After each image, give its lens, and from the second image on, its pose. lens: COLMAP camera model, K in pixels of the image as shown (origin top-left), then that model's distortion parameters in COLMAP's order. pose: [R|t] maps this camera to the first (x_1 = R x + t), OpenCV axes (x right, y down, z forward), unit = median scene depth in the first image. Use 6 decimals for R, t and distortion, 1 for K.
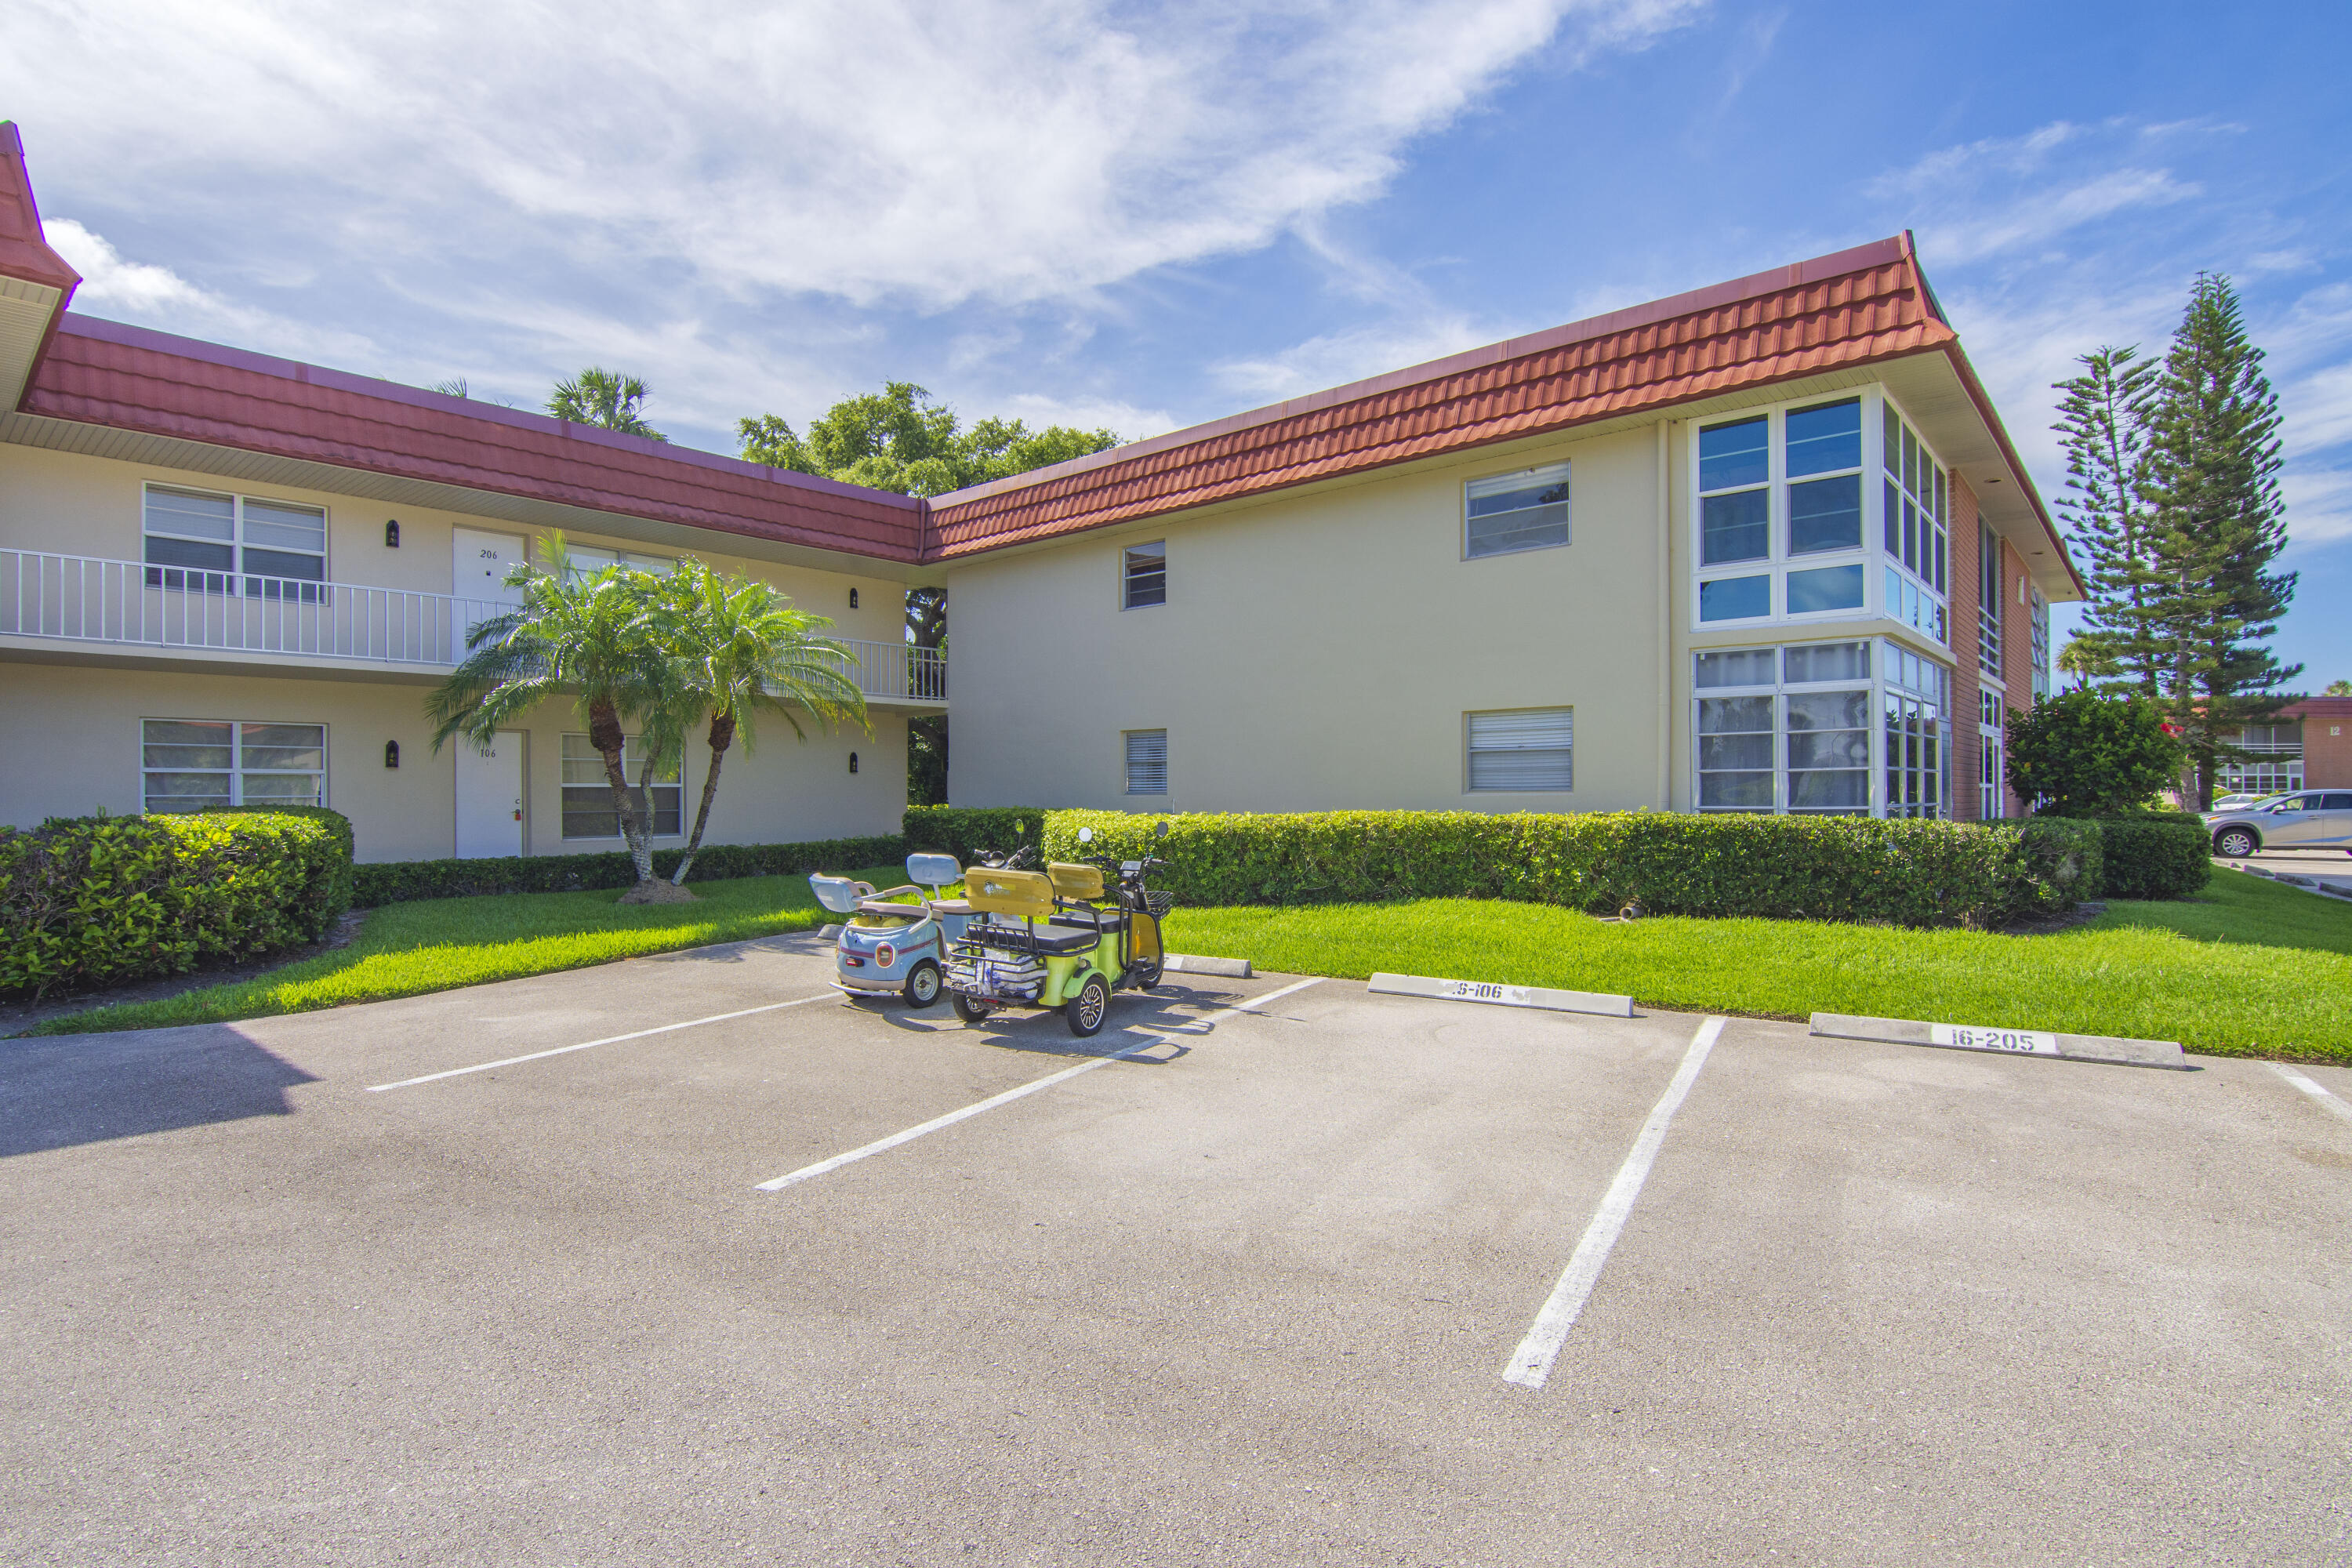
lens RADIAL K [[1173.4, 0, 1152.4], [0, 1173.4, 790.6], [0, 0, 1]] dist [-0.020786, -0.001693]
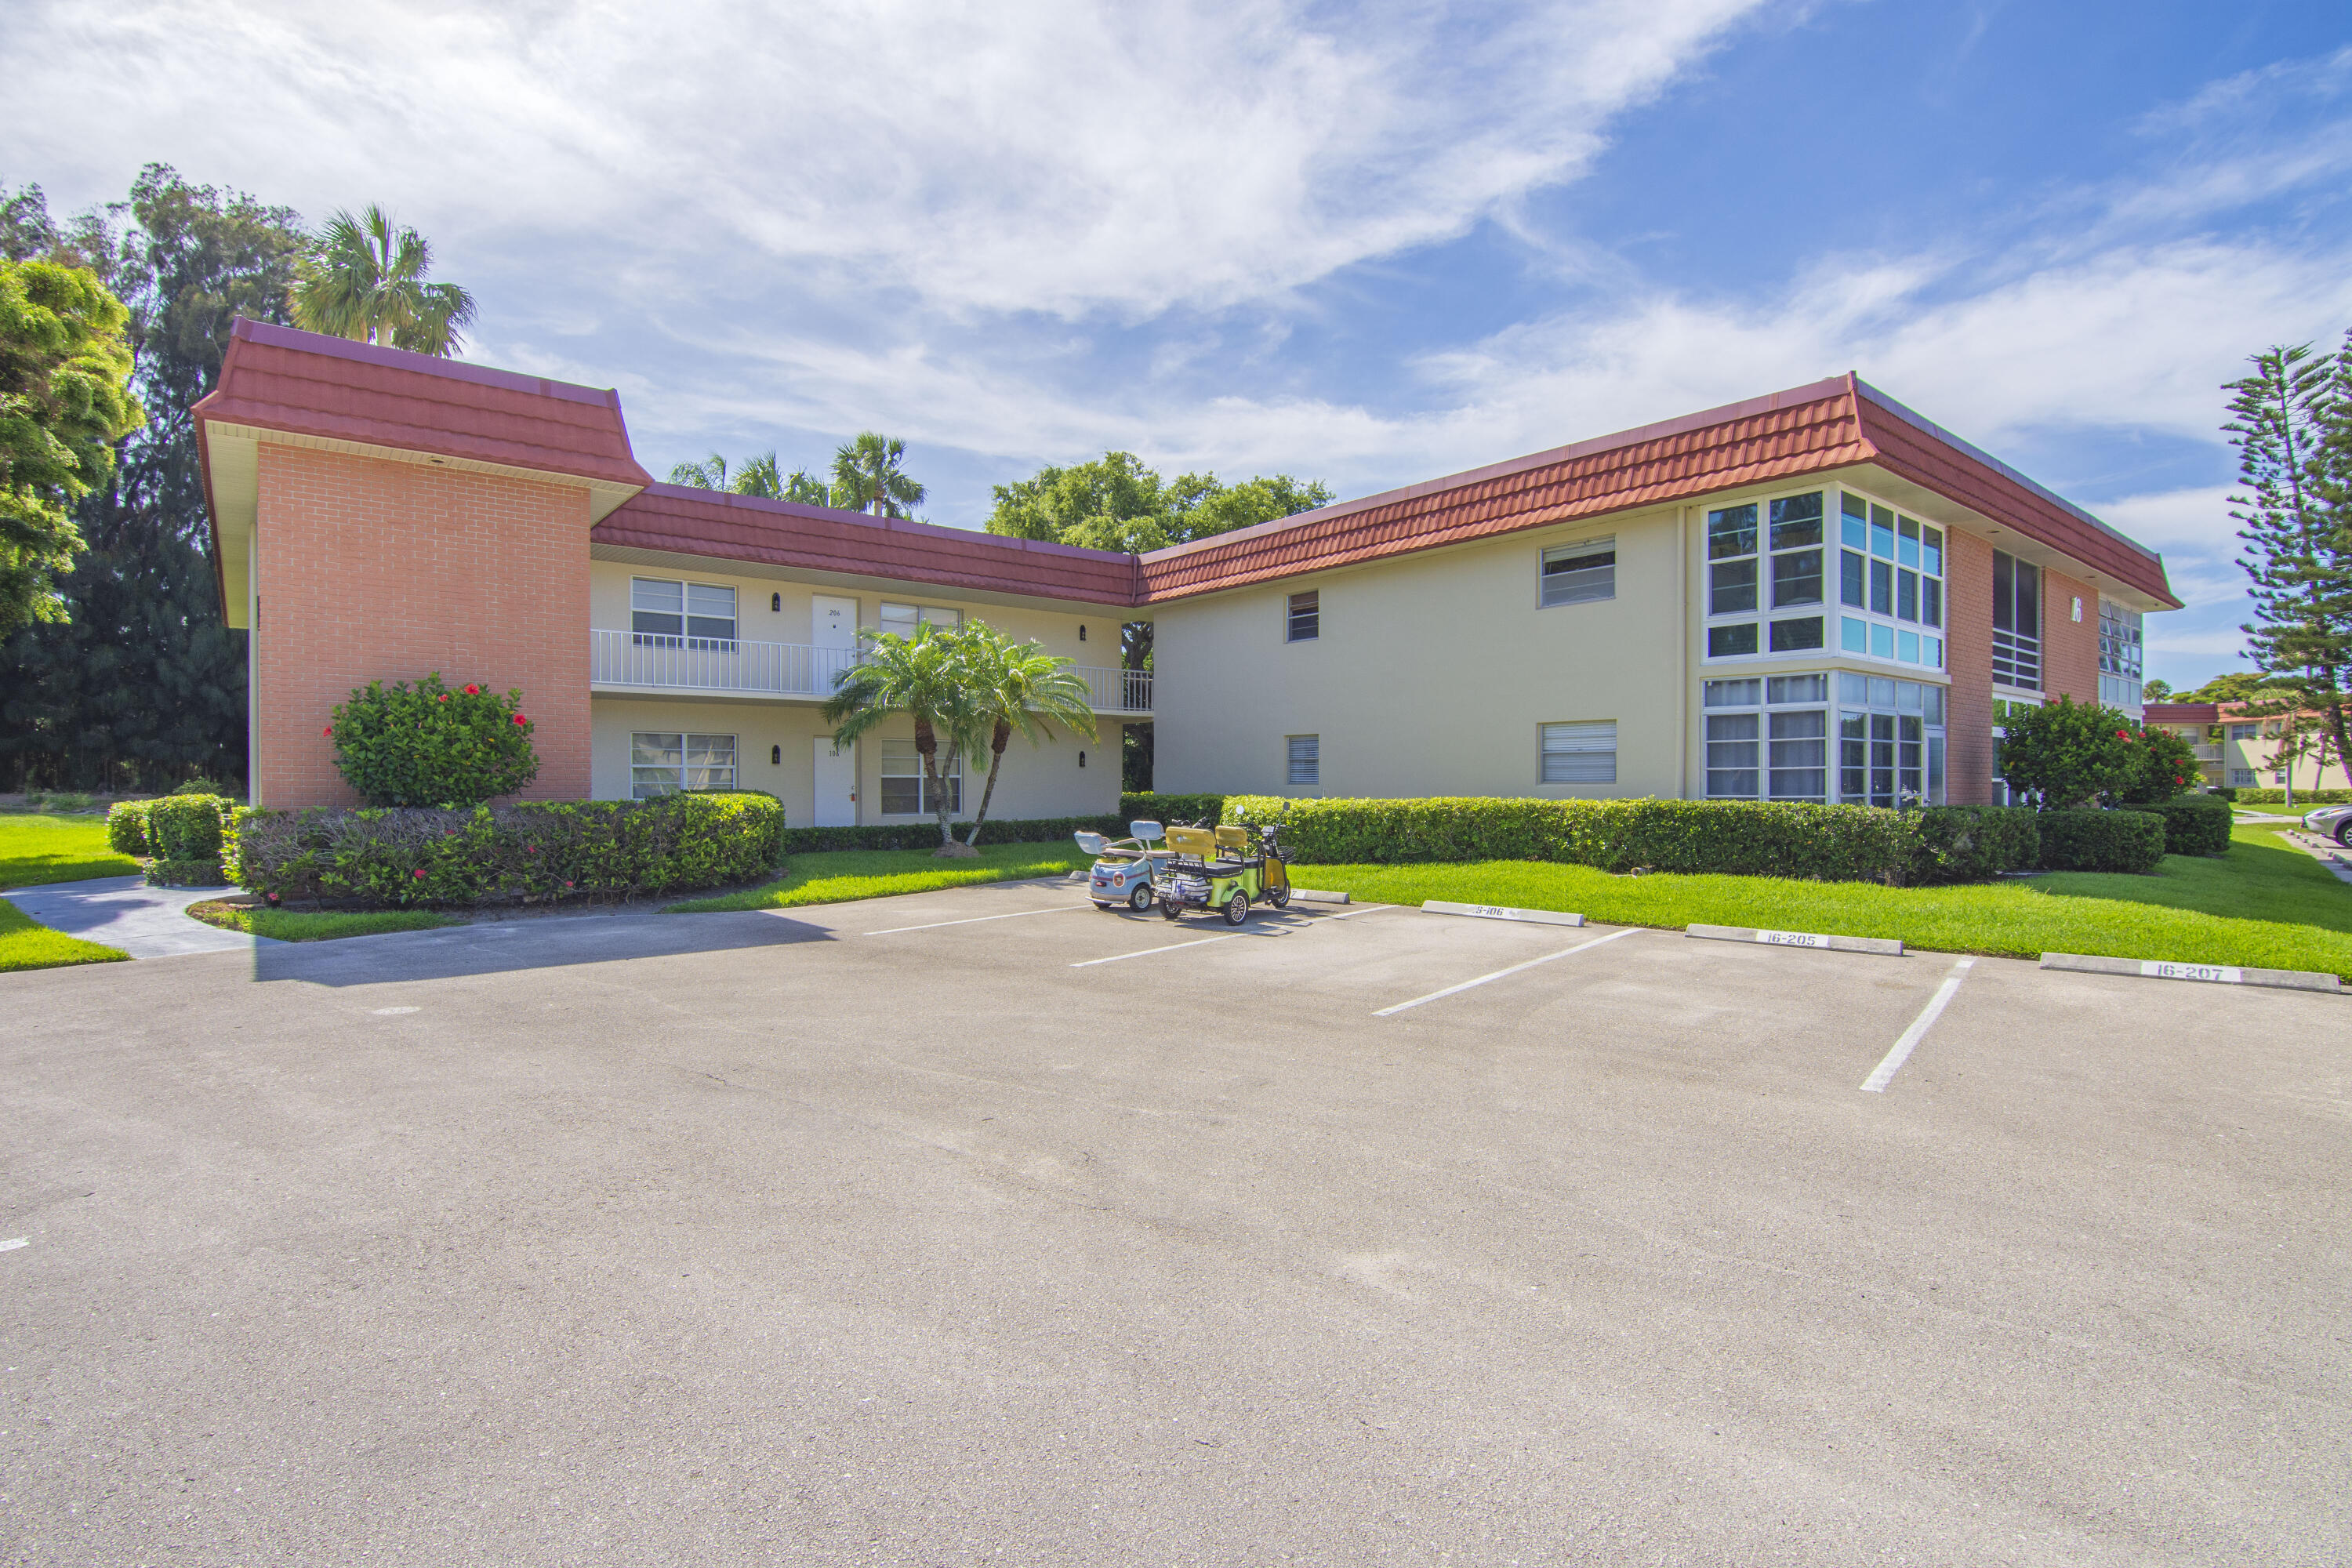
lens RADIAL K [[1123.5, 0, 1155.3], [0, 1123.5, 813.9], [0, 0, 1]] dist [-0.012534, -0.006646]
pose [[0.985923, 0.008486, -0.166987, 0.029306], [-0.003293, 0.999503, 0.031348, -0.001593], [0.167170, -0.030357, 0.985461, -0.184886]]
